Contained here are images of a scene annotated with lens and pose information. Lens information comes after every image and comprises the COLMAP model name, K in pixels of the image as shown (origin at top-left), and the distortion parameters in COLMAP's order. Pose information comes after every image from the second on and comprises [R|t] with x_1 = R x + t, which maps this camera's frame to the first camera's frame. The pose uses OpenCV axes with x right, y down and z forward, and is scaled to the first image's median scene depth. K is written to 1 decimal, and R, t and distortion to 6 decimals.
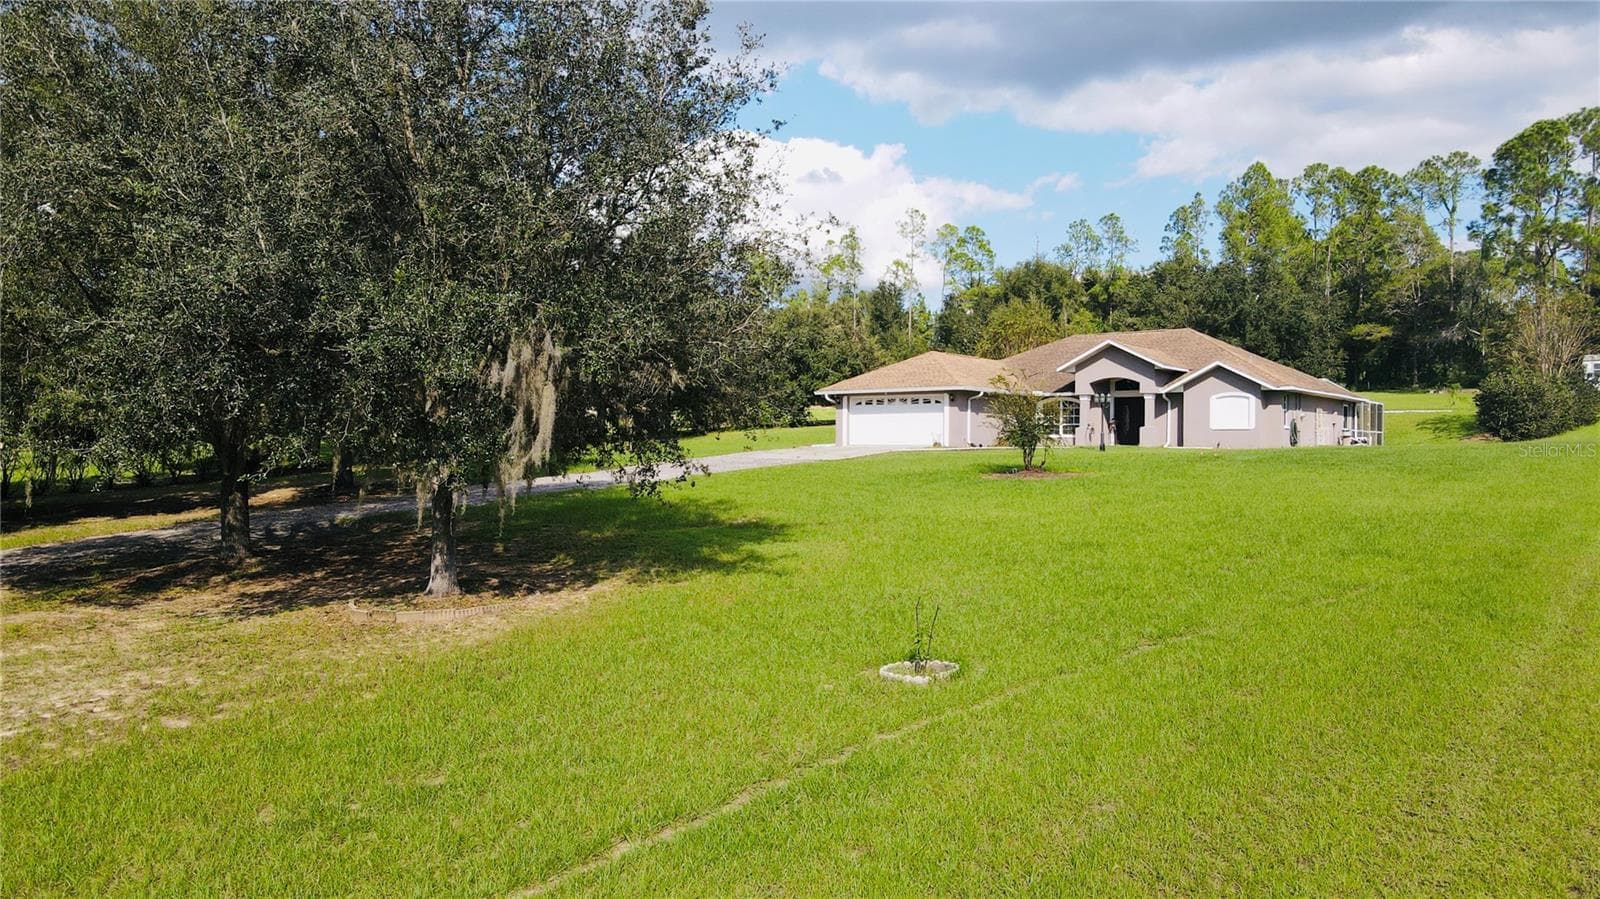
lens RADIAL K [[1211.5, 0, 800.0], [0, 1211.5, 449.5], [0, 0, 1]] dist [0.006919, -0.000086]
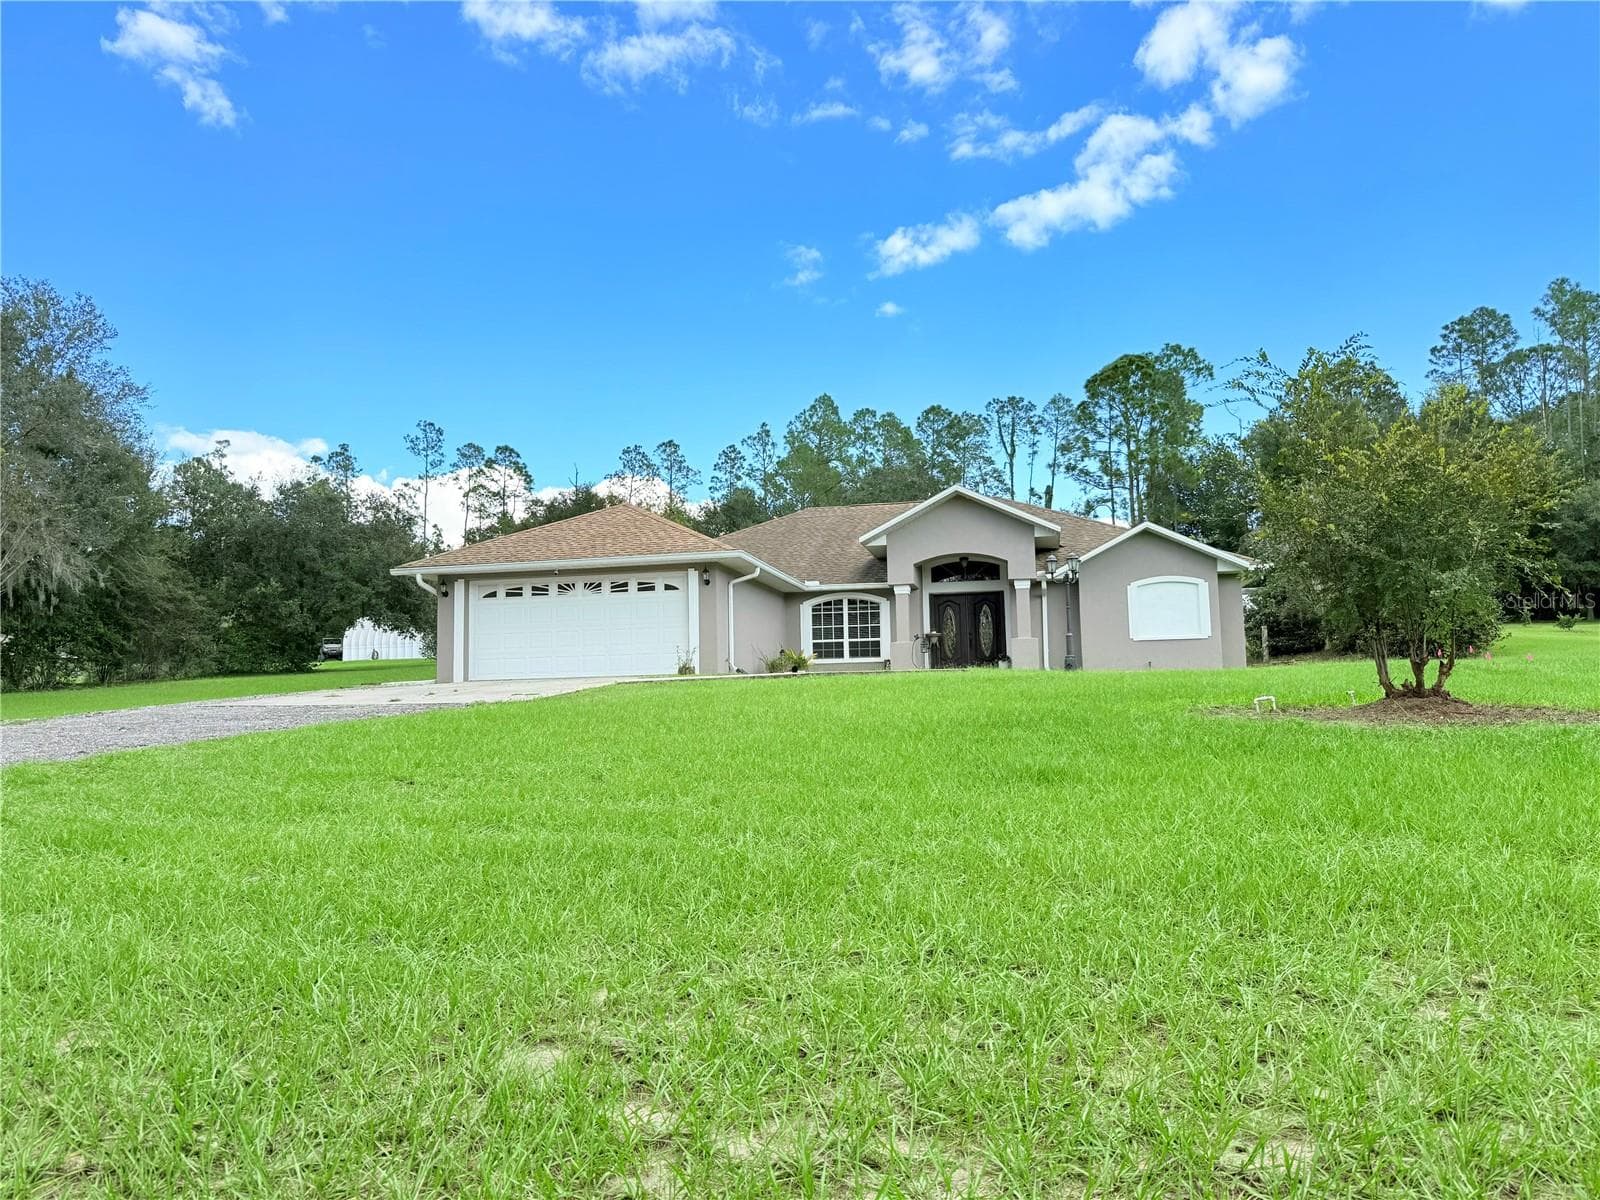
lens RADIAL K [[1150.3, 0, 819.5], [0, 1150.3, 613.6], [0, 0, 1]] dist [0.055125, -0.040431]
pose [[0.897885, 0.008461, 0.440149, -0.035104], [0.031166, 0.996085, -0.082726, 0.011187], [-0.439126, 0.087996, 0.894106, 0.519736]]
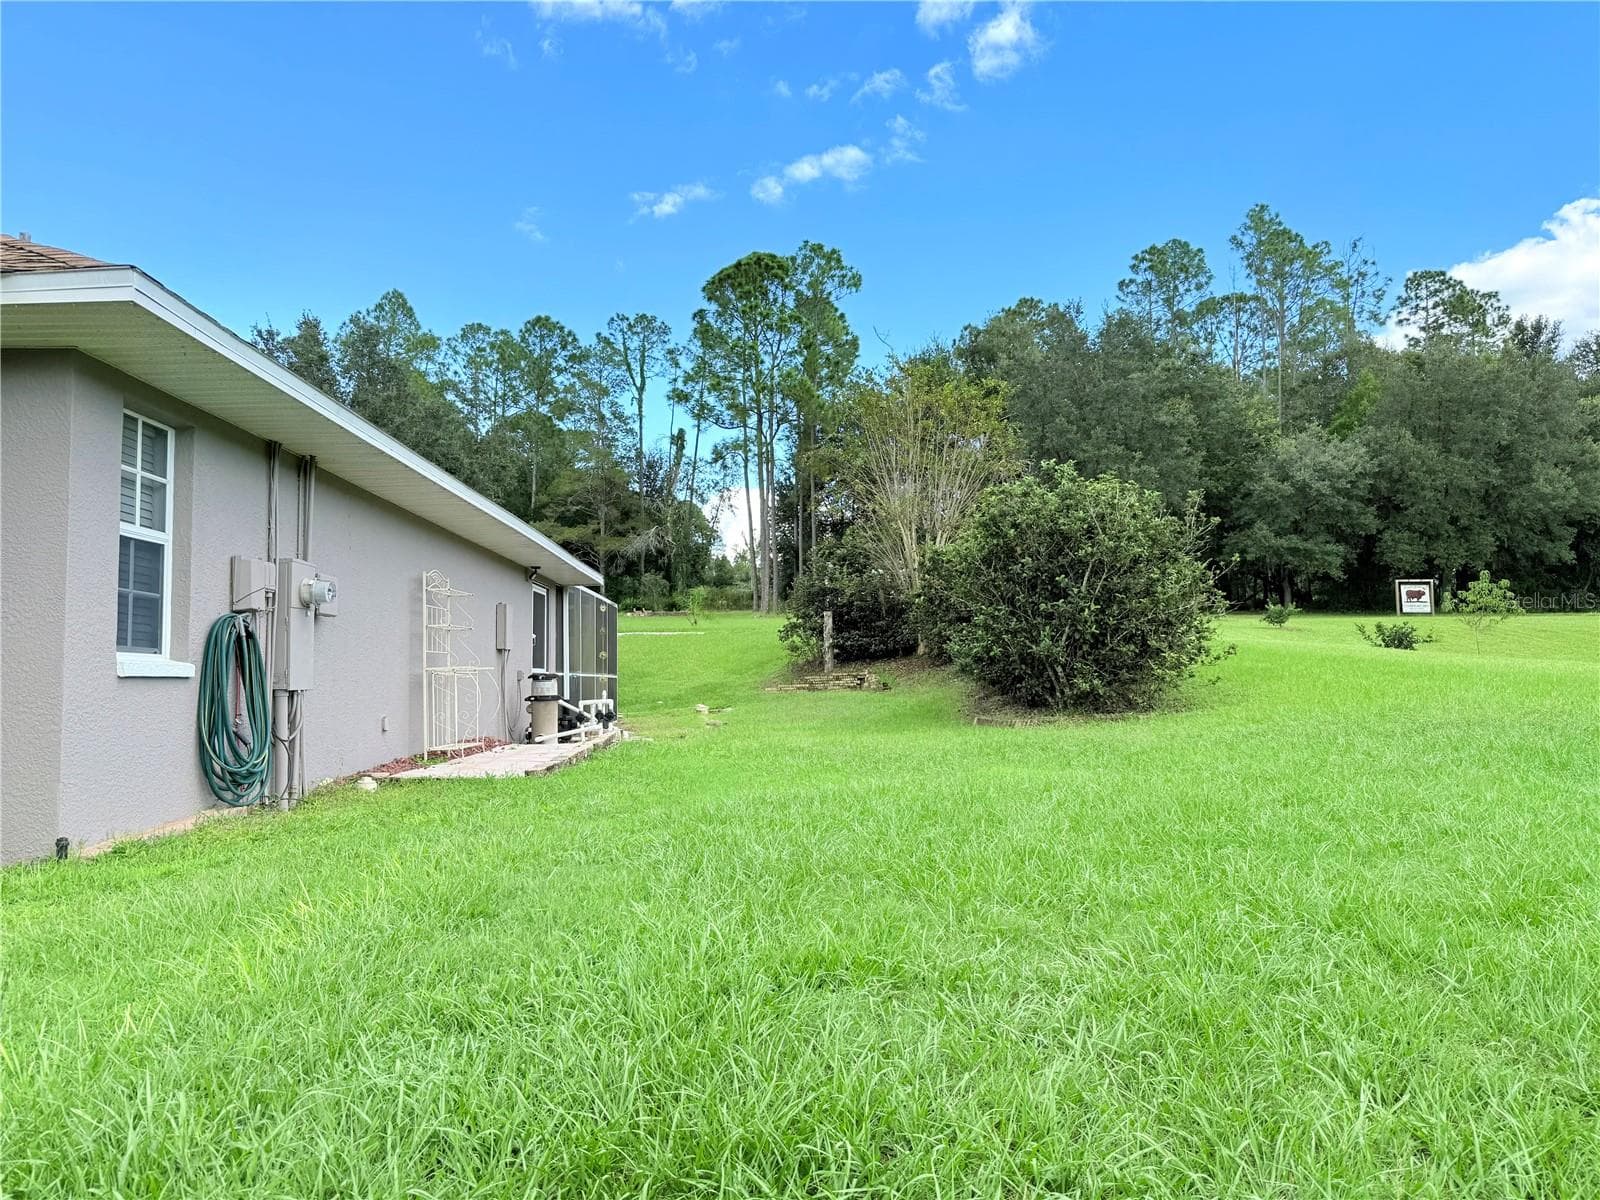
lens RADIAL K [[1143.1, 0, 821.9], [0, 1143.1, 603.3], [0, 0, 1]] dist [0.040984, -0.000117]
pose [[0.774860, 0.024259, 0.631667, 0.352203], [0.021968, 0.997626, -0.065261, -0.013224], [-0.631750, 0.064445, 0.772488, 0.783821]]
